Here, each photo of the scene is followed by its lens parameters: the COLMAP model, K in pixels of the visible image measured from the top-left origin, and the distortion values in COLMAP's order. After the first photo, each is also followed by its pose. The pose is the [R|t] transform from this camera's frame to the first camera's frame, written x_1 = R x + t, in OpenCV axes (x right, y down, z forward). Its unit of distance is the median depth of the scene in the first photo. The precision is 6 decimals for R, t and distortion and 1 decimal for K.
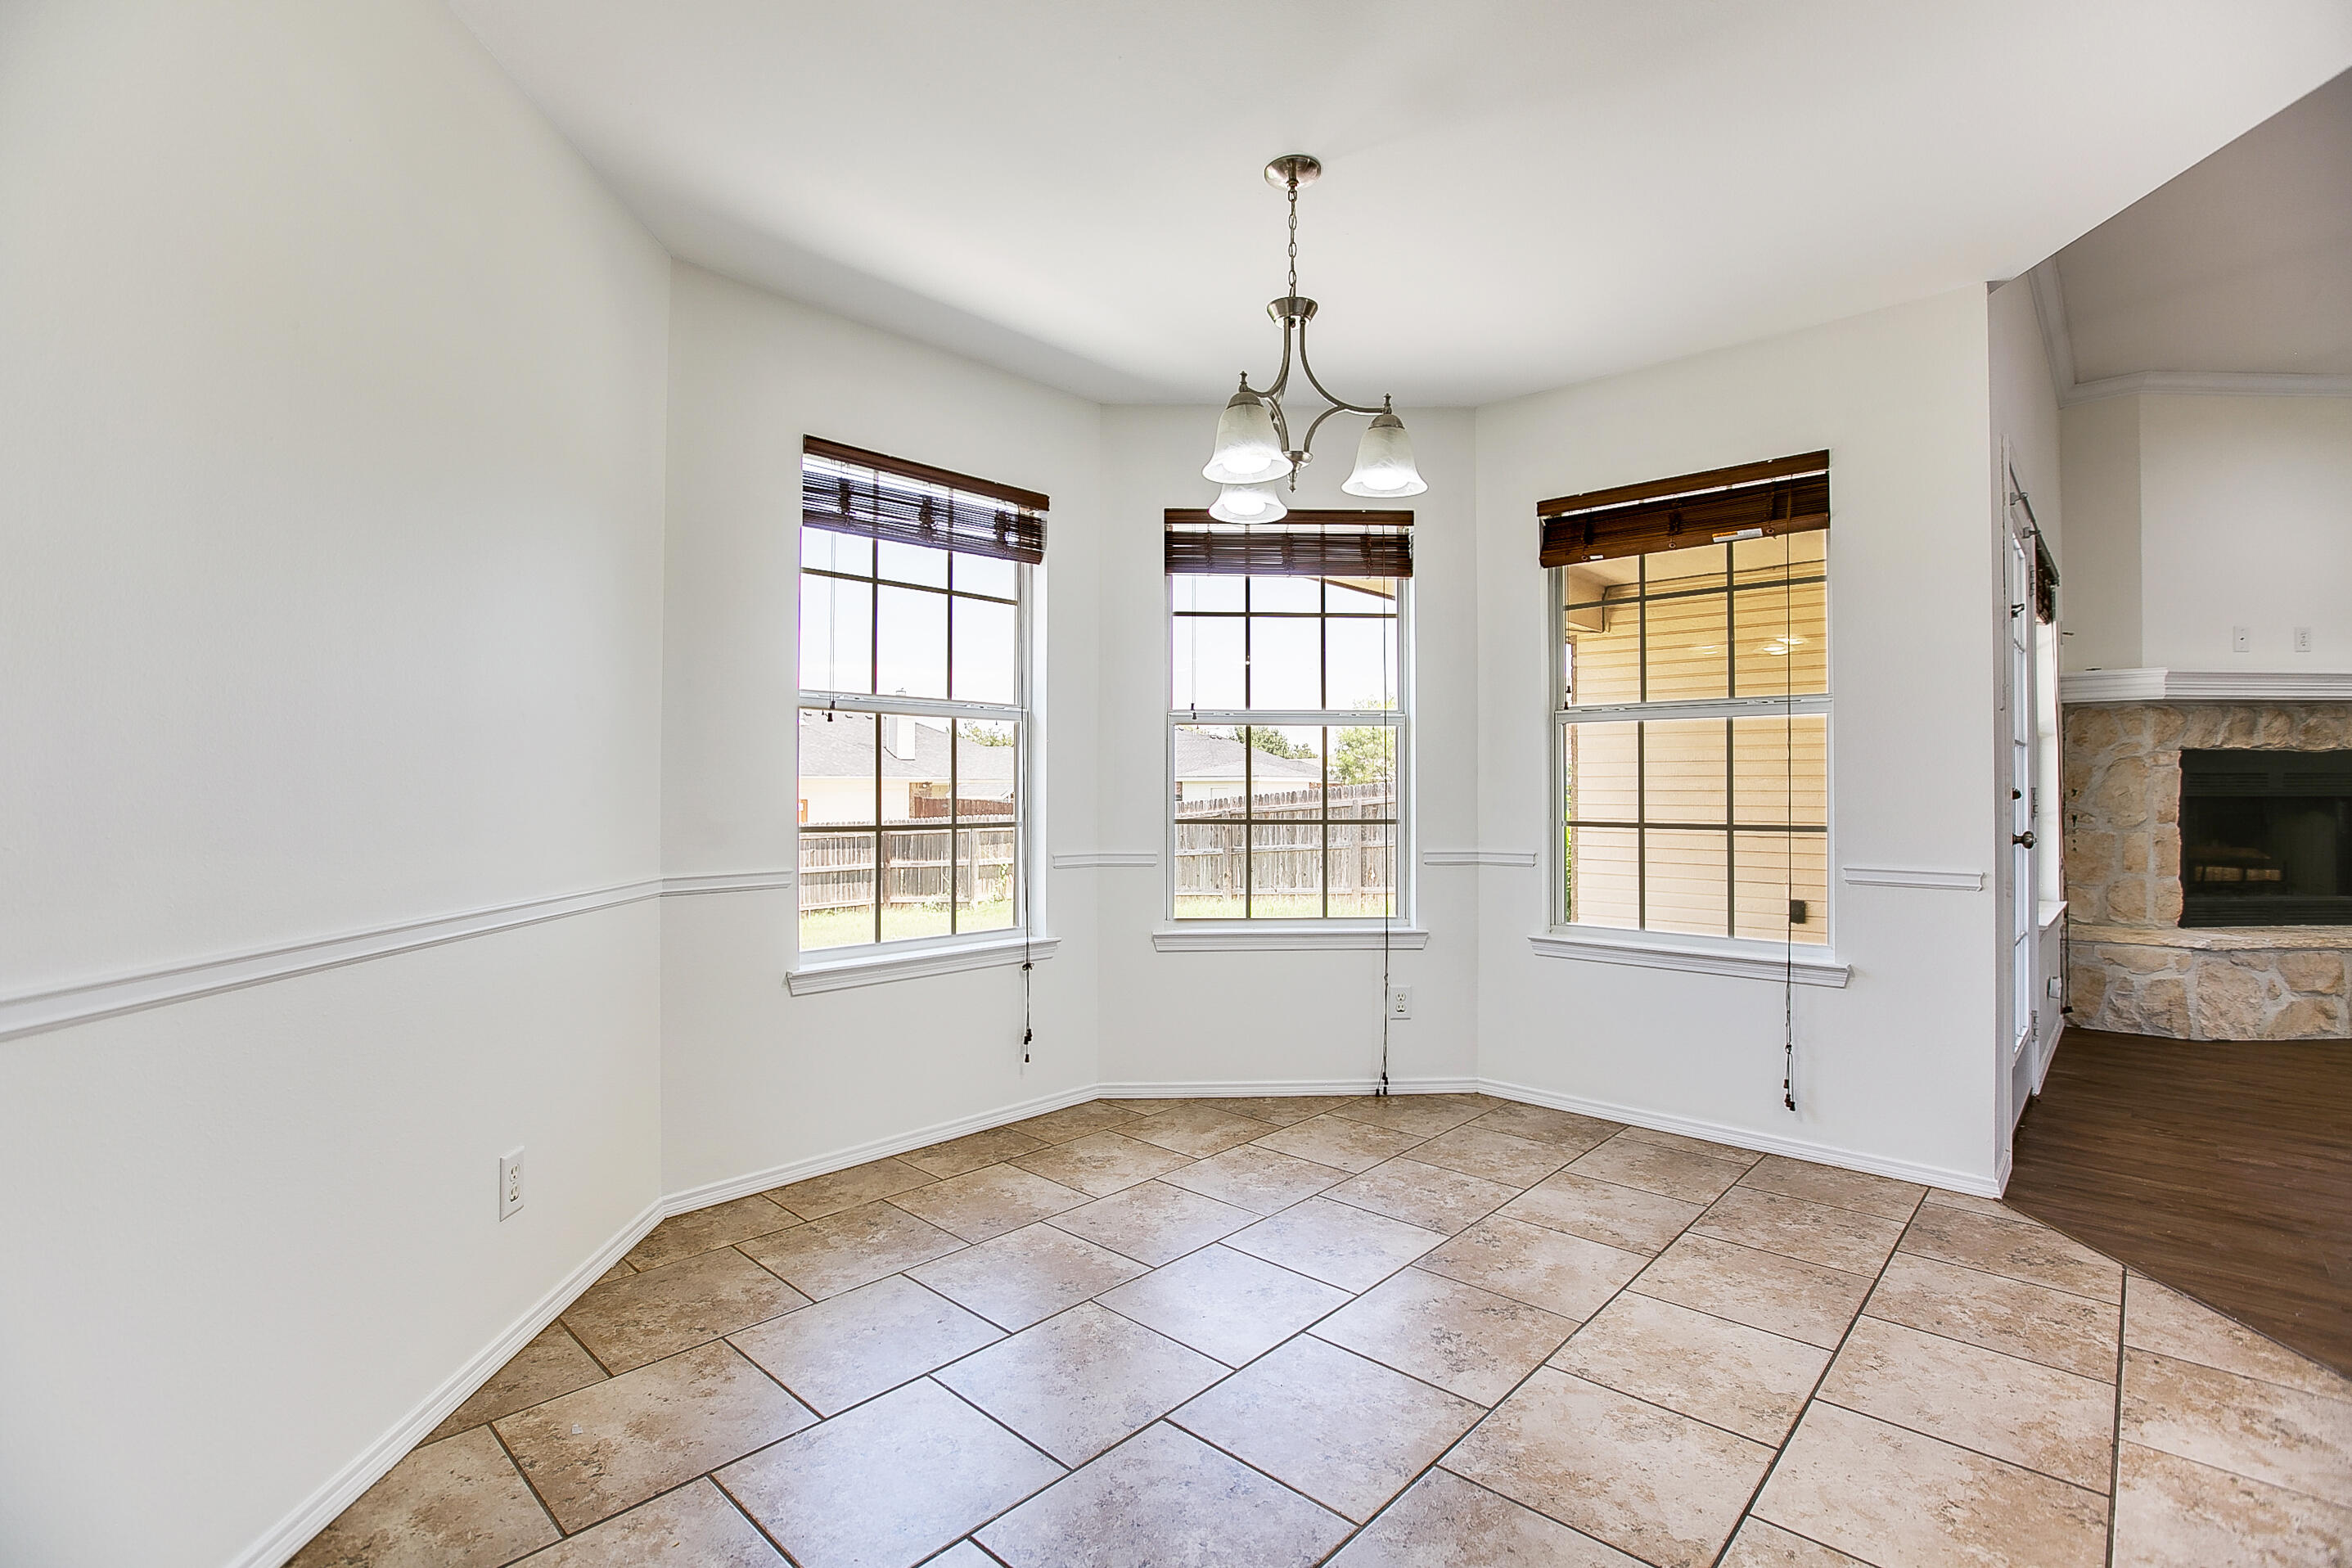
lens RADIAL K [[1066.7, 0, 1192.1], [0, 1066.7, 783.2], [0, 0, 1]] dist [-0.028358, 0.001237]
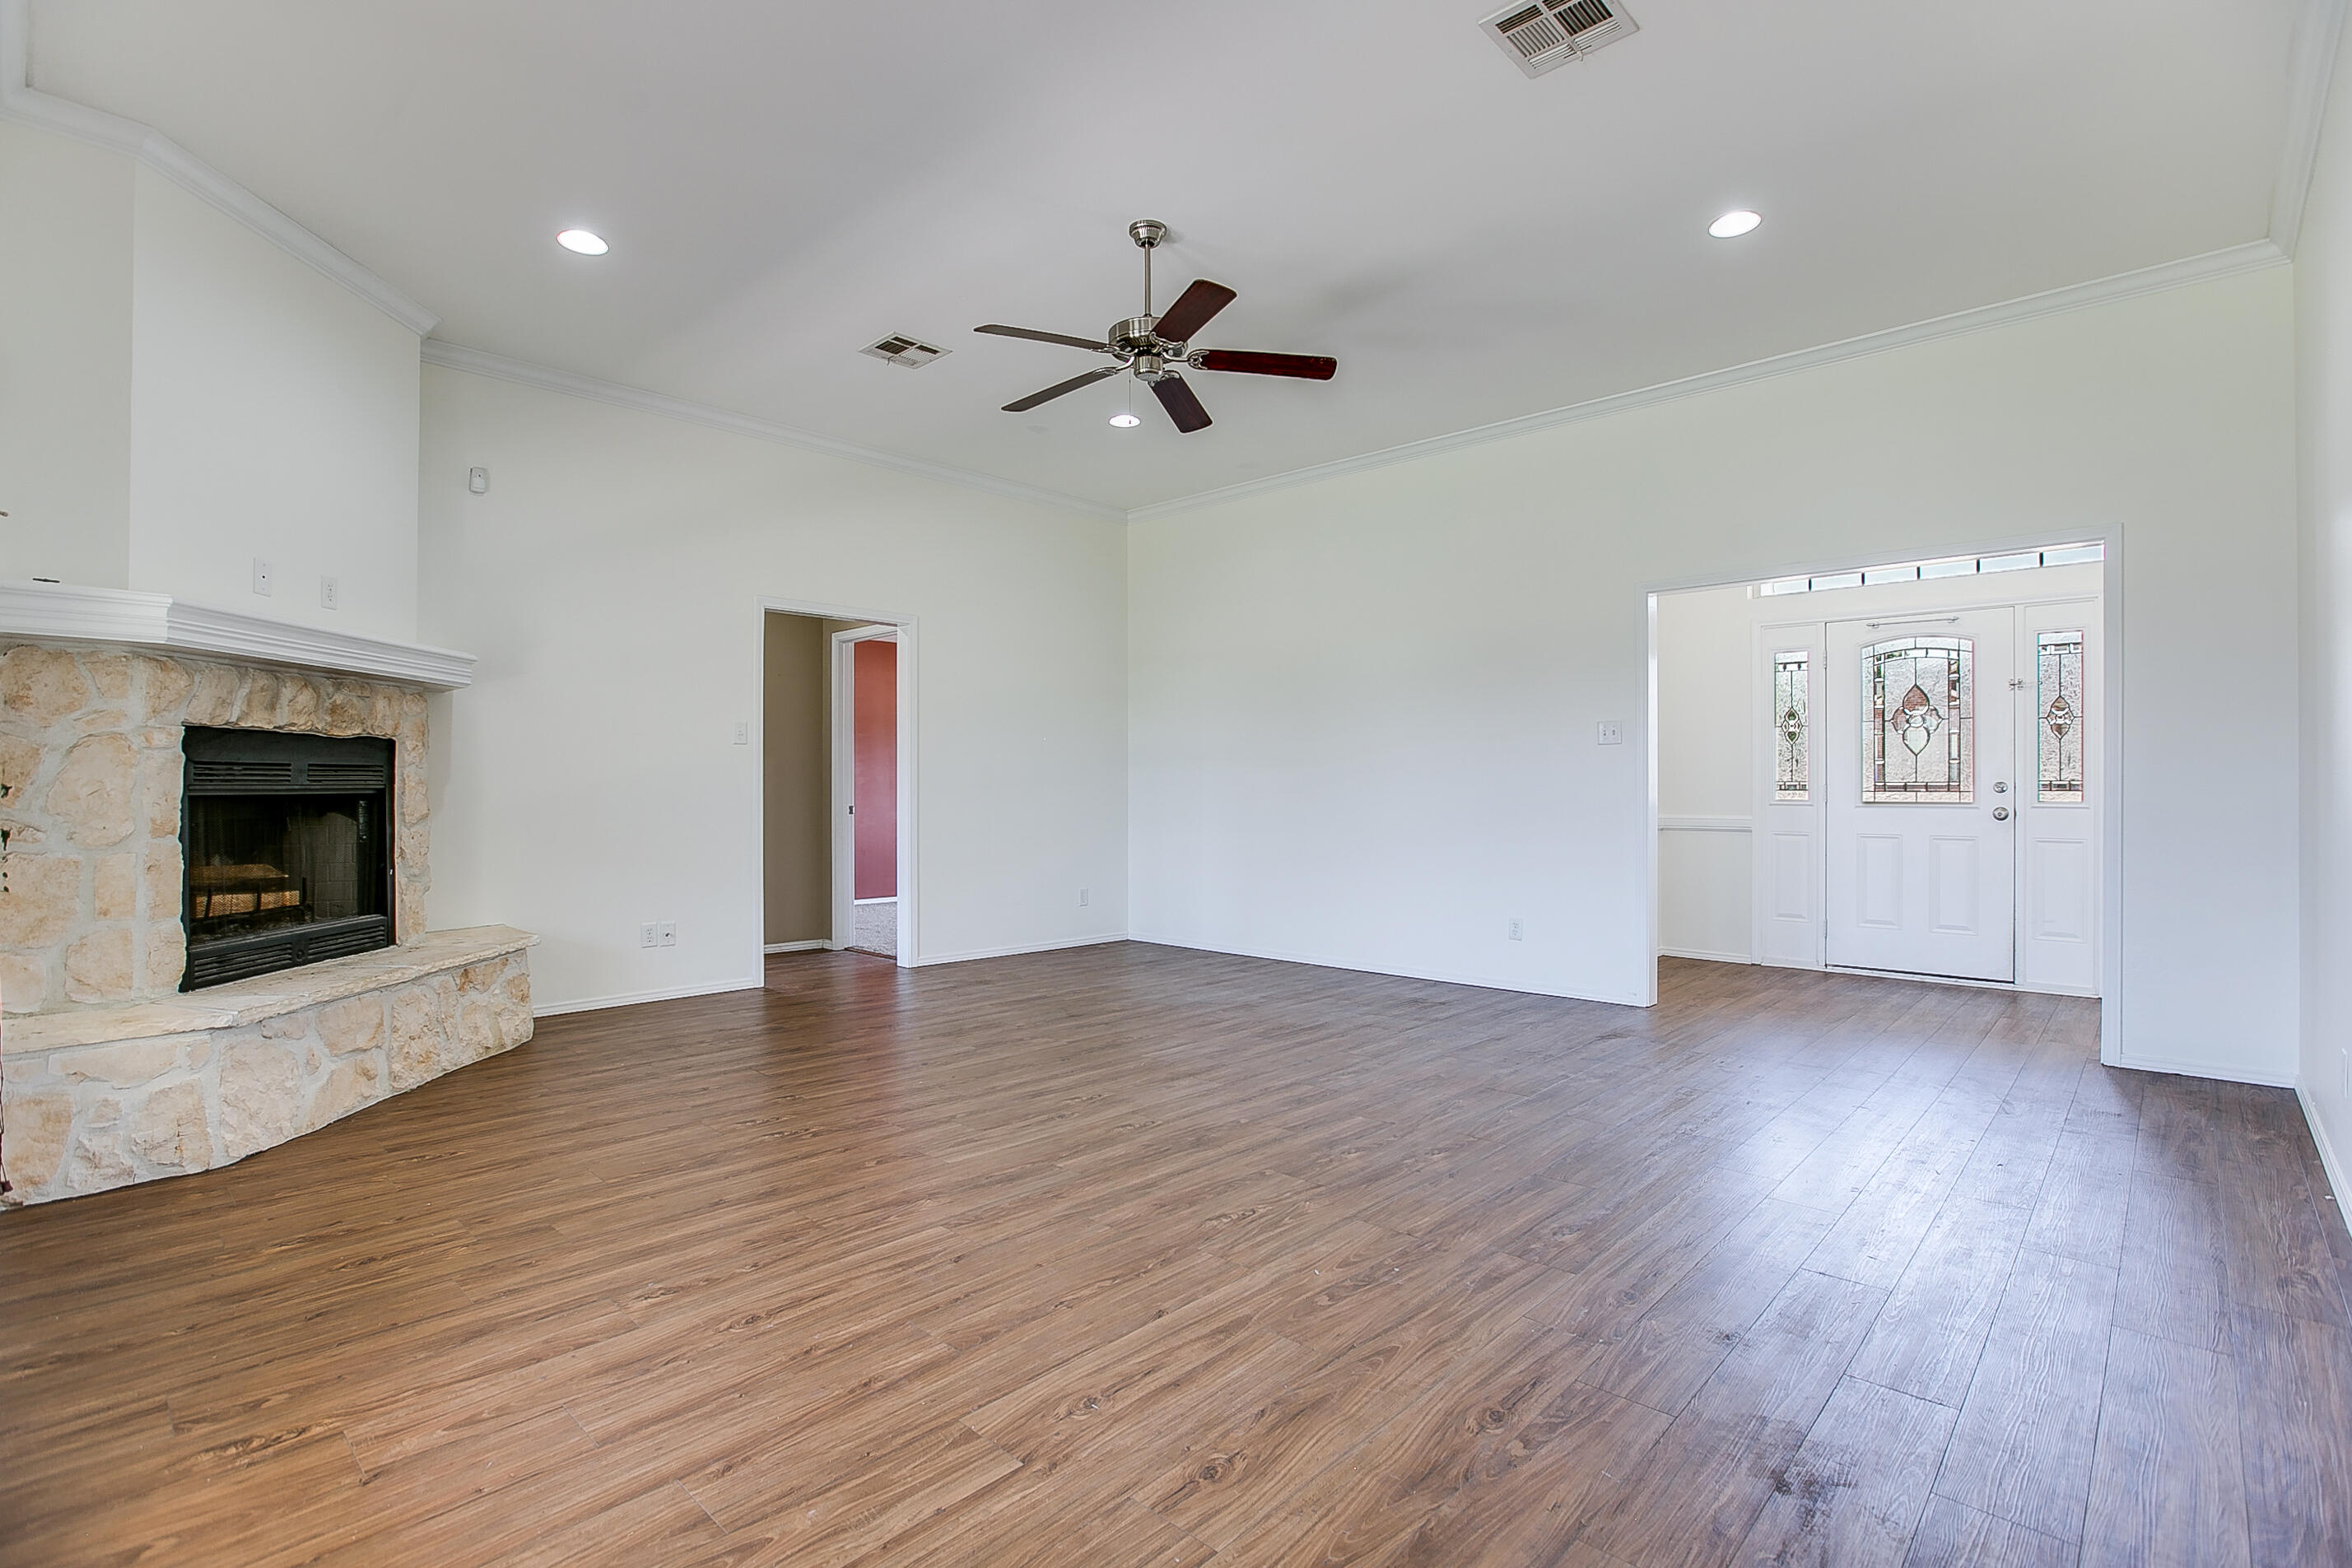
lens RADIAL K [[1103.7, 0, 1168.7], [0, 1103.7, 782.3], [0, 0, 1]] dist [-0.031018, 0.003686]
pose [[0.009852, 0.002863, 0.999947, 0.271396], [-0.011839, 0.999926, -0.002747, -0.001276], [-0.999881, -0.011811, 0.009885, 0.367180]]
